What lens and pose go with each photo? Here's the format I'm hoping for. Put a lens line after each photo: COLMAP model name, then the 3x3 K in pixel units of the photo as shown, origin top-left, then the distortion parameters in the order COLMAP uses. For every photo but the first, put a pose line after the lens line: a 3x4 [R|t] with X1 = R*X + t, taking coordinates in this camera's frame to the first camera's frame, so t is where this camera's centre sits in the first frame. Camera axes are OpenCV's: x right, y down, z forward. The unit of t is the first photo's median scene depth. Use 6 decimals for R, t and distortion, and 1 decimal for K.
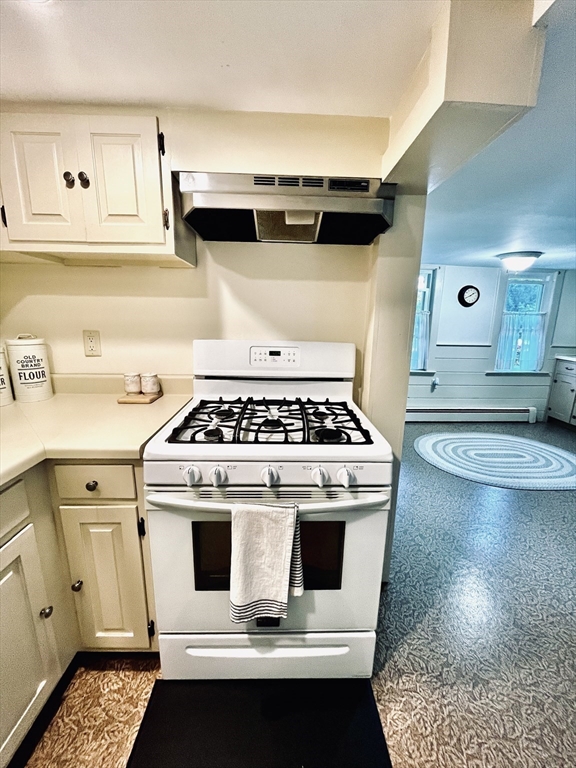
lens RADIAL K [[308.2, 0, 288.0], [0, 308.2, 384.0], [0, 0, 1]] dist [-0.000395, 0.000015]
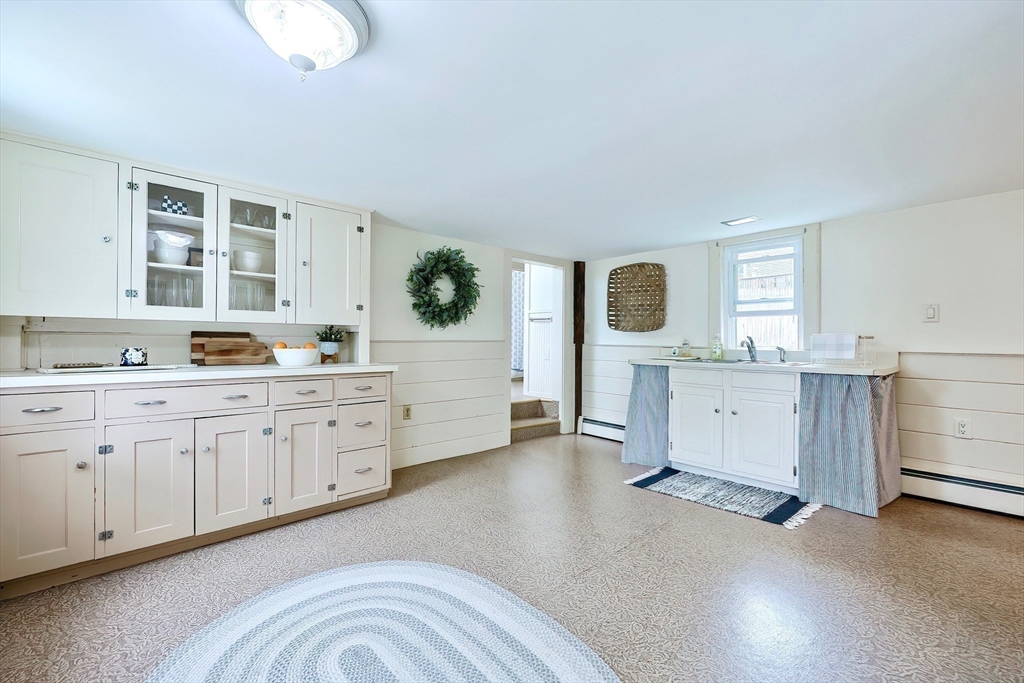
lens RADIAL K [[437.1, 0, 506.8], [0, 437.1, 336.4], [0, 0, 1]] dist [-0.000517, -0.000493]
pose [[-0.659313, -0.026788, 0.751391, 0.240549], [0.136355, 0.978533, 0.154531, -0.131710], [-0.739401, 0.204340, -0.641507, 0.916743]]
